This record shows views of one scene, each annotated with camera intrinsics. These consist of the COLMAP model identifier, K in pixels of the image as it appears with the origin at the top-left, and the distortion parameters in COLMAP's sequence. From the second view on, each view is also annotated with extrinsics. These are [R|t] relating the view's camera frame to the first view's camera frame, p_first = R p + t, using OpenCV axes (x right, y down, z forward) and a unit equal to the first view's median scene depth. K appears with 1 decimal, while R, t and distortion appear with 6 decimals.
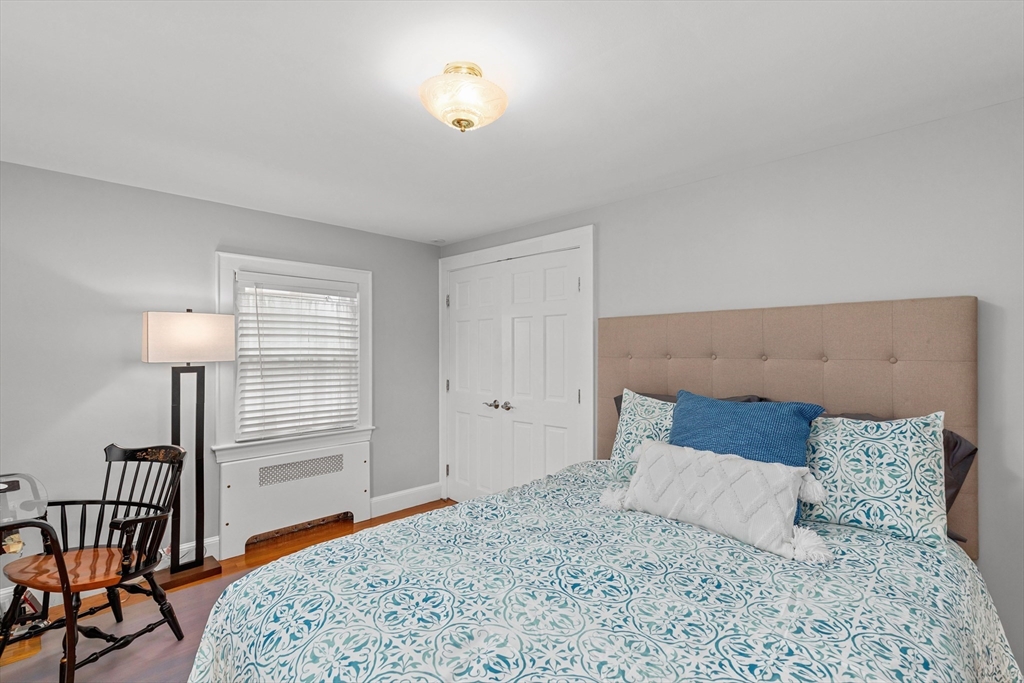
lens RADIAL K [[466.4, 0, 510.4], [0, 466.4, 342.6], [0, 0, 1]] dist [0.007145, 0.001102]
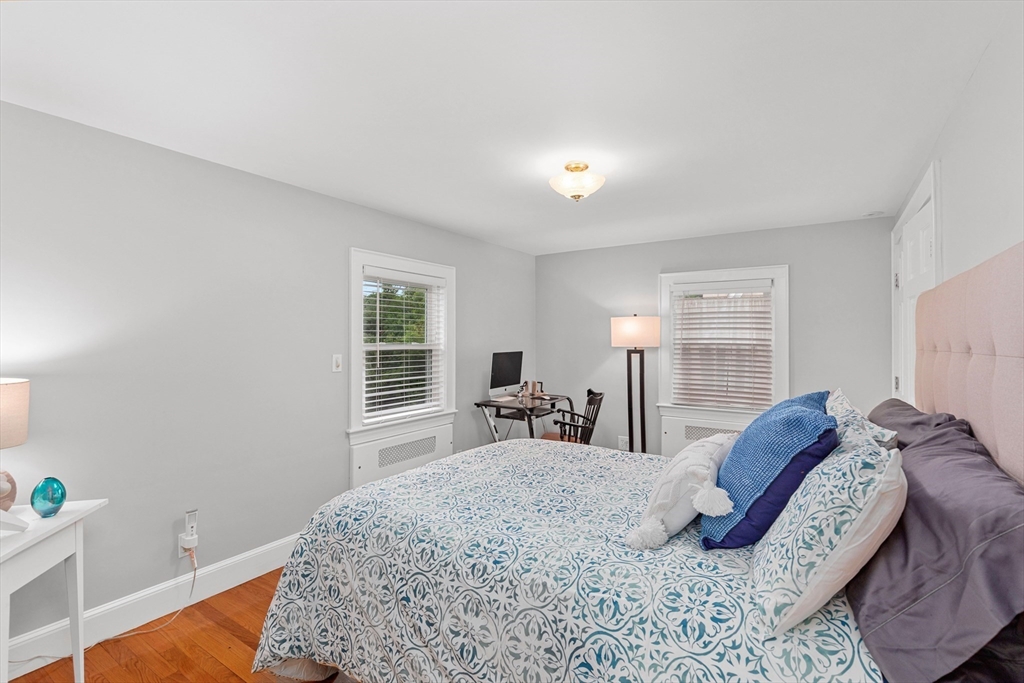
lens RADIAL K [[466.4, 0, 534.4], [0, 466.4, 338.0], [0, 0, 1]] dist [0.007145, 0.001102]
pose [[0.238153, -0.001451, -0.971227, 0.798186], [0.010997, 0.999939, 0.001202, 0.005208], [0.971165, -0.010967, 0.238154, 0.276293]]
